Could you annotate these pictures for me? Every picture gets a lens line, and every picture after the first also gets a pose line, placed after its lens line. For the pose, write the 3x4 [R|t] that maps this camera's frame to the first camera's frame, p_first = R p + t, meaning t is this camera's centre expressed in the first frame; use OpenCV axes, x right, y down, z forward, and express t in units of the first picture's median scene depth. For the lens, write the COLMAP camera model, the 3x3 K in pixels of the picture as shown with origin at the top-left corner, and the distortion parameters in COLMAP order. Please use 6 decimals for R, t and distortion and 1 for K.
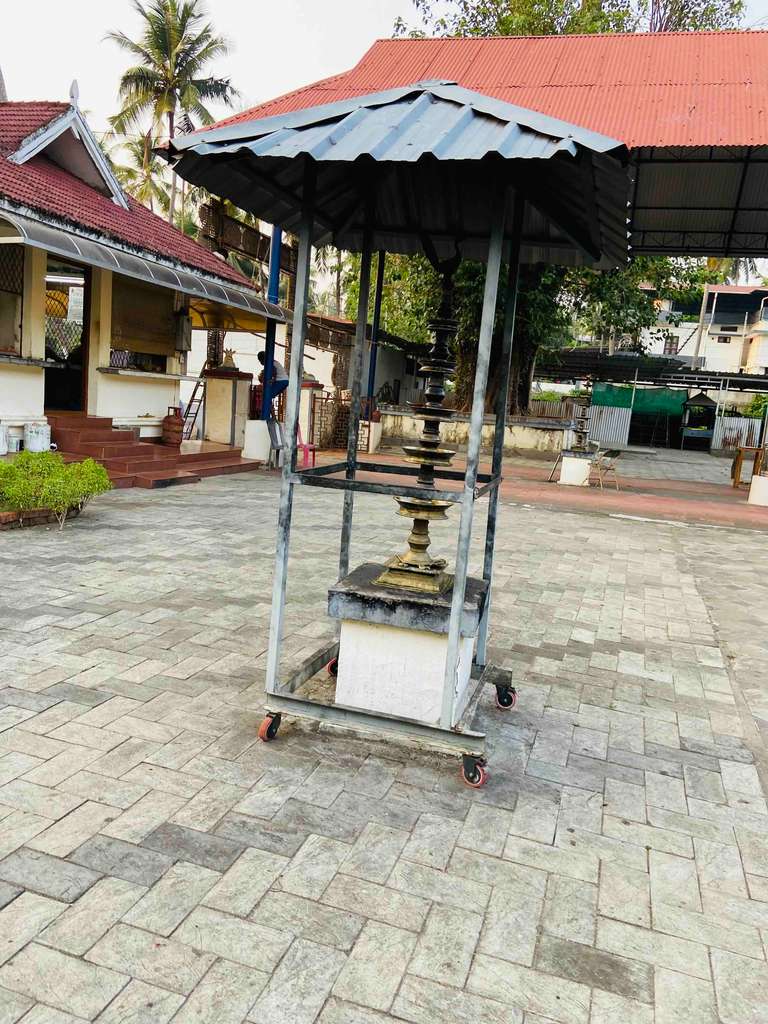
lens RADIAL K [[795.1, 0, 382.3], [0, 795.1, 514.1], [0, 0, 1]] dist [0.129728, -0.160111]
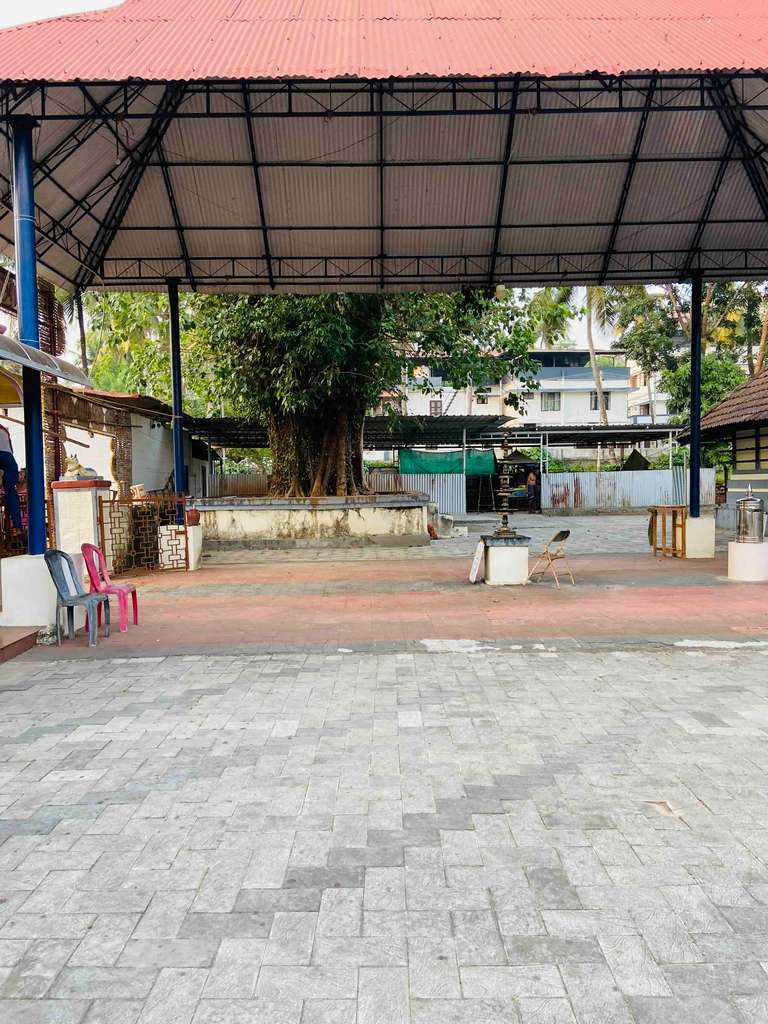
lens RADIAL K [[795.1, 0, 382.3], [0, 795.1, 514.1], [0, 0, 1]] dist [0.129728, -0.160111]
pose [[0.948021, -0.114667, 0.296829, -0.052454], [0.142720, 0.986951, -0.074556, -0.042770], [-0.284407, 0.113044, 0.952016, 0.241617]]
